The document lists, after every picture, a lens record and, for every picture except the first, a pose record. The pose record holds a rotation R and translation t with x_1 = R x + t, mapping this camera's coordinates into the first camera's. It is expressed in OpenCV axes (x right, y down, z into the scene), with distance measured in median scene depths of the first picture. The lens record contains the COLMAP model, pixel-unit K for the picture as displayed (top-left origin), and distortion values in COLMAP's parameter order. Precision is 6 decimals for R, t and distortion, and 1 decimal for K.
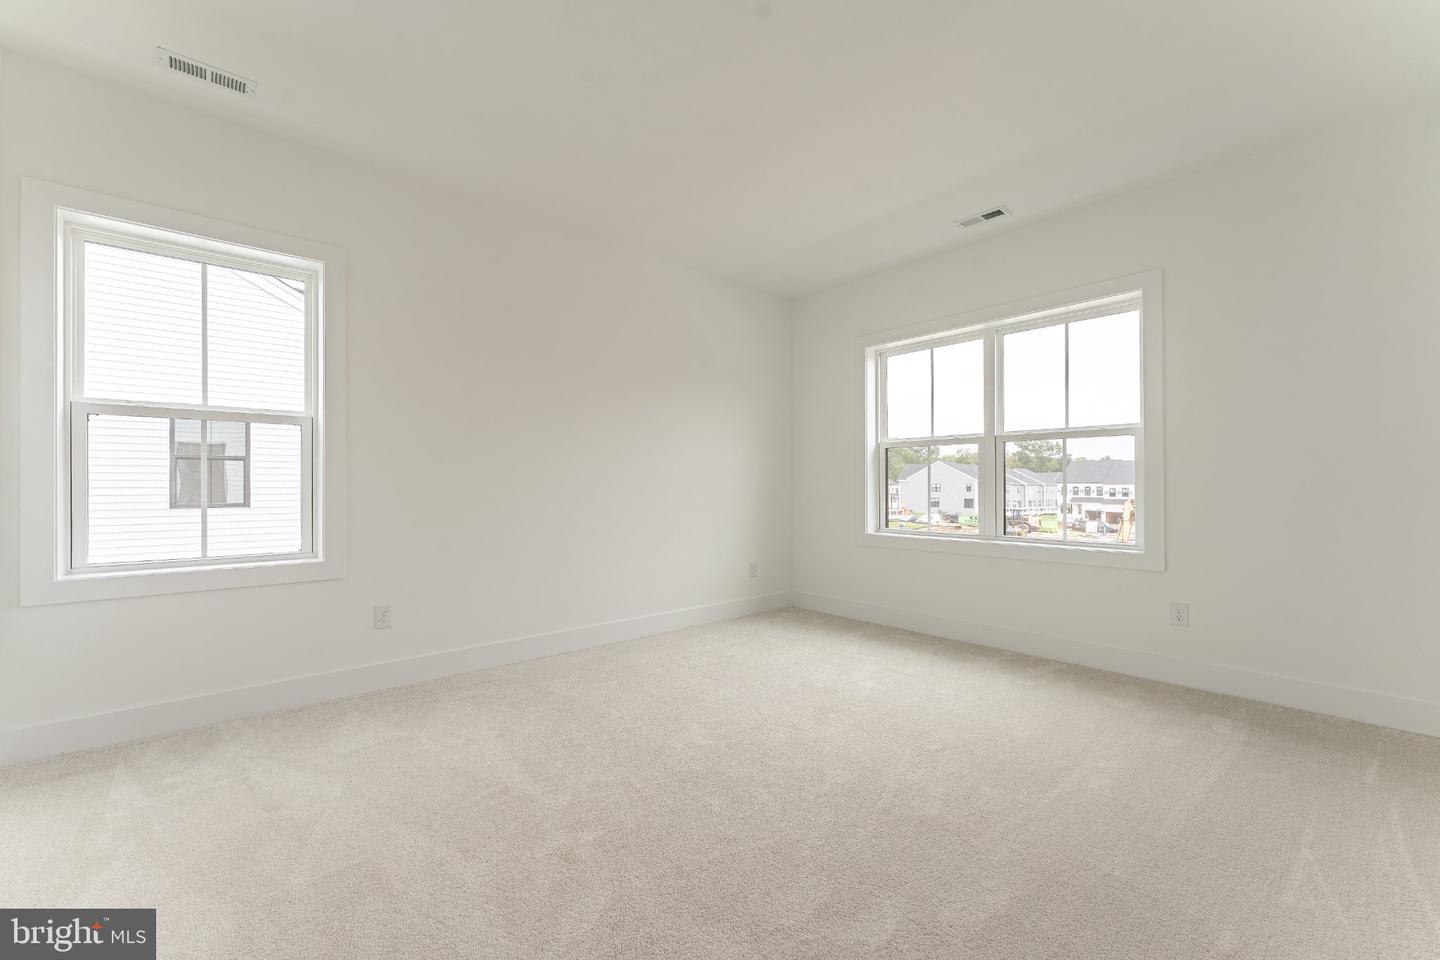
lens RADIAL K [[576.8, 0, 718.6], [0, 576.8, 476.5], [0, 0, 1]] dist [0.000883, -0.000042]
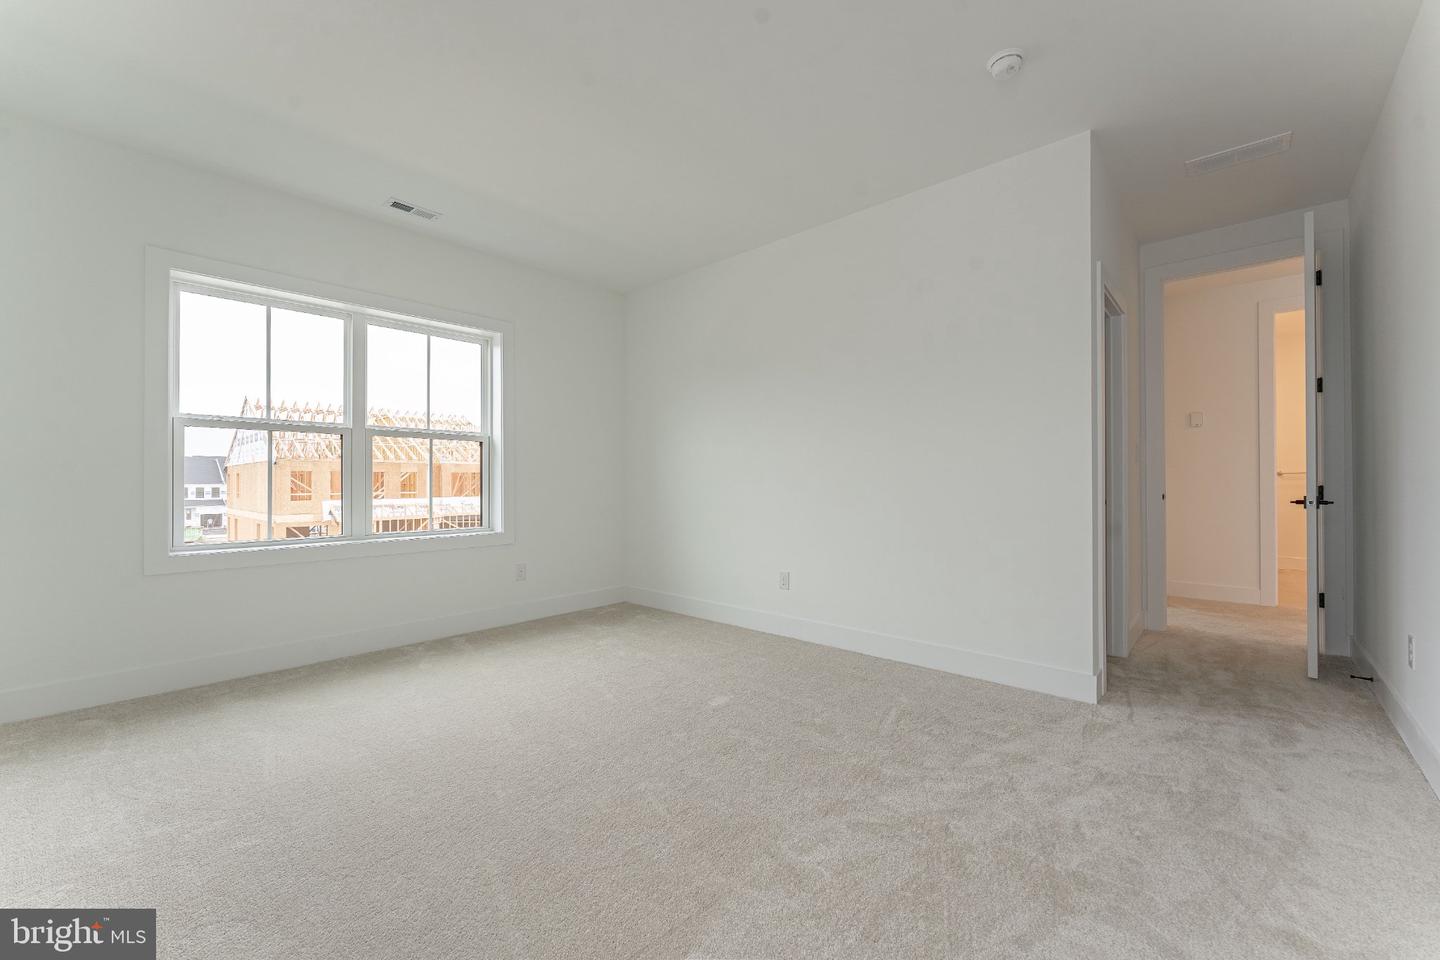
lens RADIAL K [[576.8, 0, 718.6], [0, 576.8, 473.0], [0, 0, 1]] dist [0.000883, -0.000042]
pose [[-0.083813, 0.020983, 0.996261, -0.463828], [-0.005269, 0.999755, -0.021500, 0.017135], [-0.996468, -0.007051, -0.083682, 0.460999]]
